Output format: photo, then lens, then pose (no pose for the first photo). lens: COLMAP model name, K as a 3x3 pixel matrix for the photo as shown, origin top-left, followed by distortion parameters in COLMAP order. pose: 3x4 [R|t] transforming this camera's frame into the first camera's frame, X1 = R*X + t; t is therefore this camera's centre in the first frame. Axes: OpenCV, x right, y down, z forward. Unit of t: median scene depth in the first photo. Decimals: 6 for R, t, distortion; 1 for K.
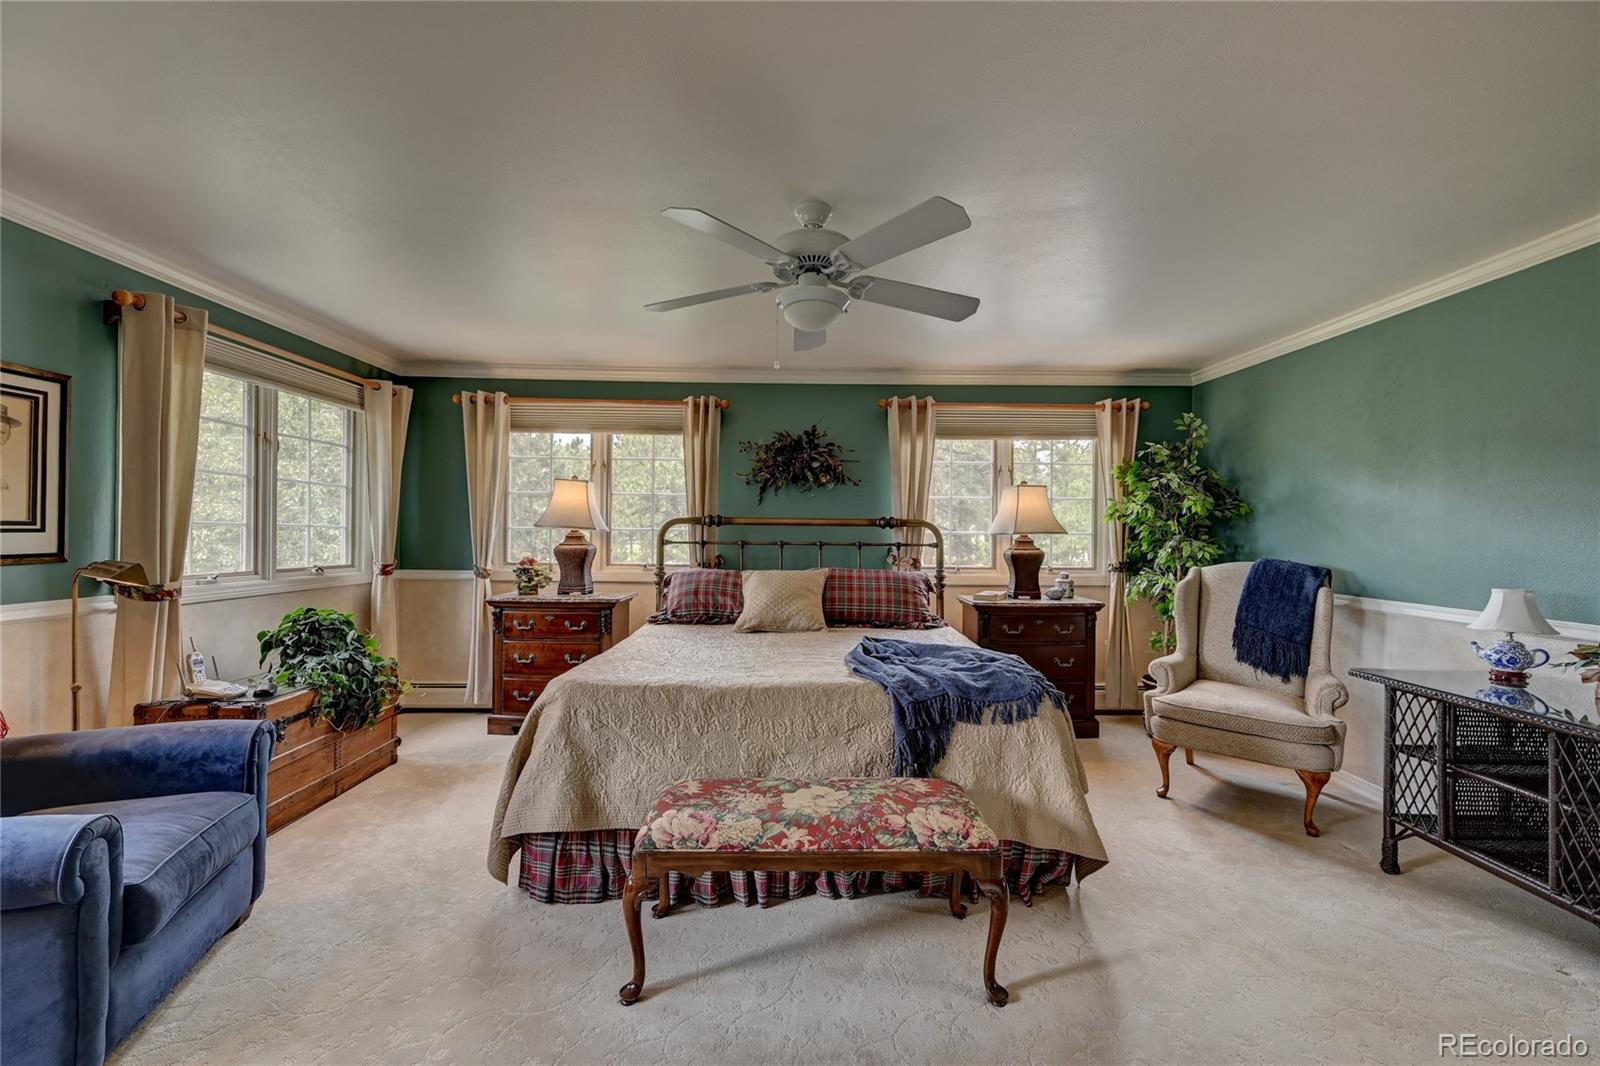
lens RADIAL K [[635.4, 0, 800.0], [0, 635.4, 533.0], [0, 0, 1]] dist [0.001626, 0.000077]
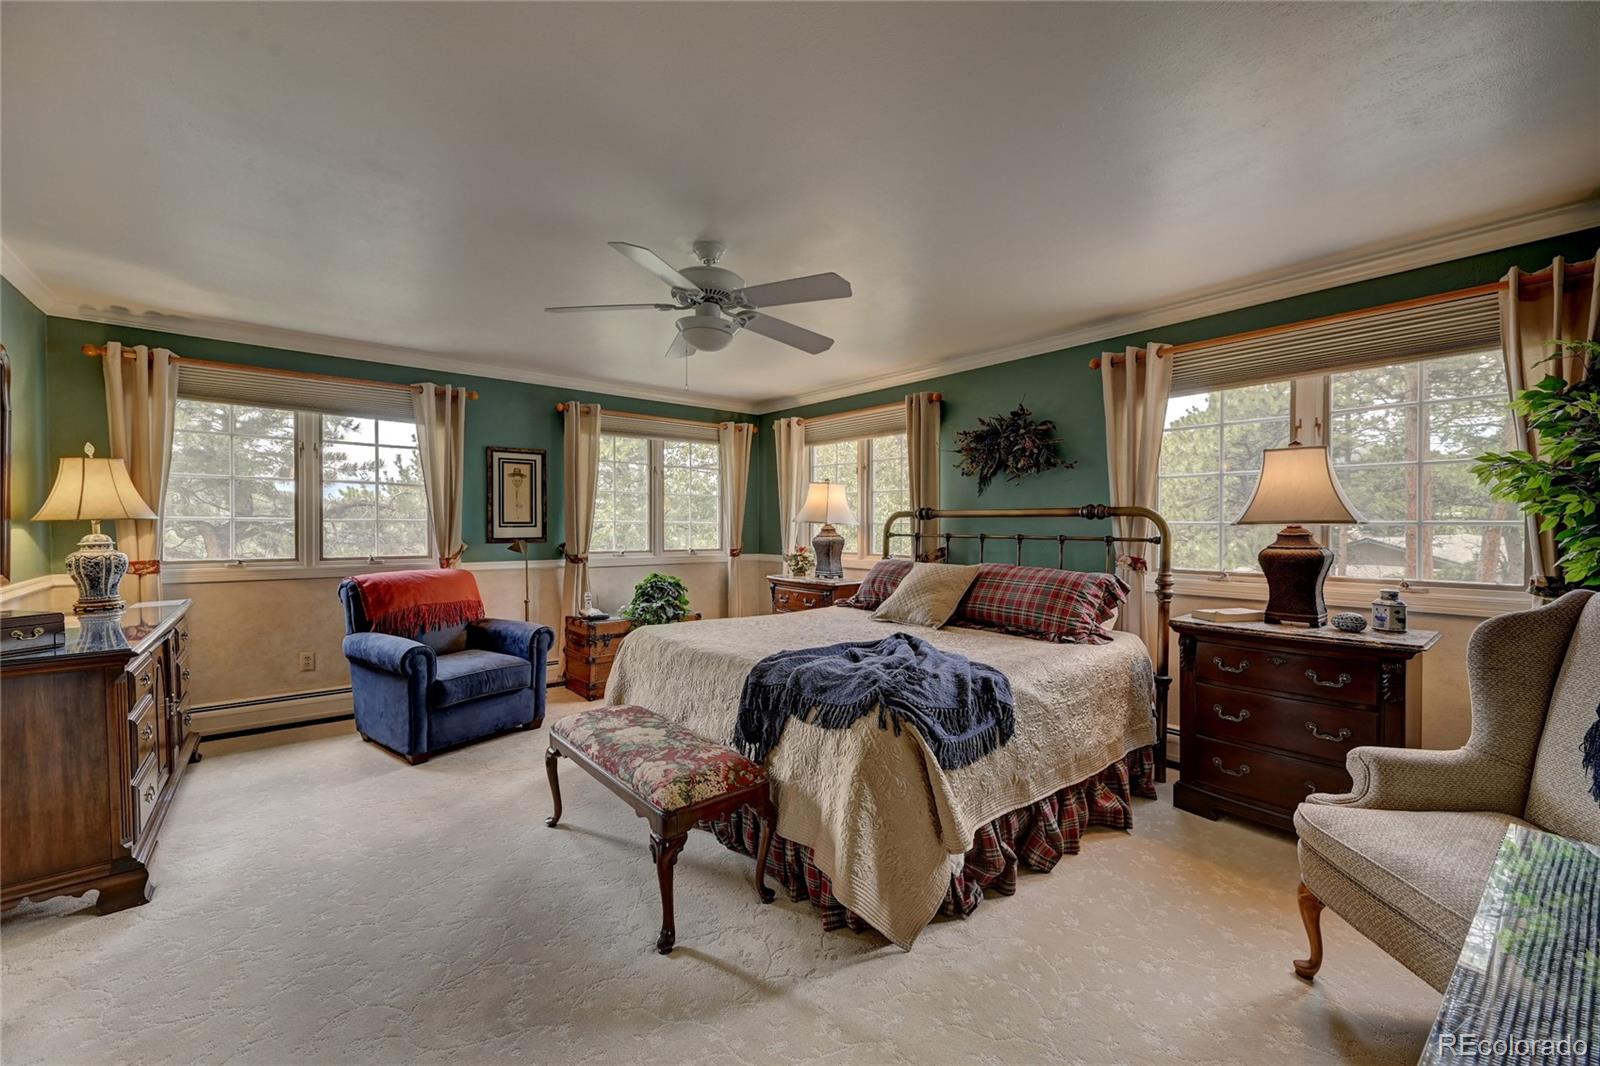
lens RADIAL K [[635.4, 0, 800.0], [0, 635.4, 533.0], [0, 0, 1]] dist [0.001626, 0.000077]
pose [[0.623850, 0.002314, -0.781541, 0.575964], [0.003058, 0.999981, 0.005403, 0.005544], [0.781538, -0.005761, 0.623831, 0.220678]]
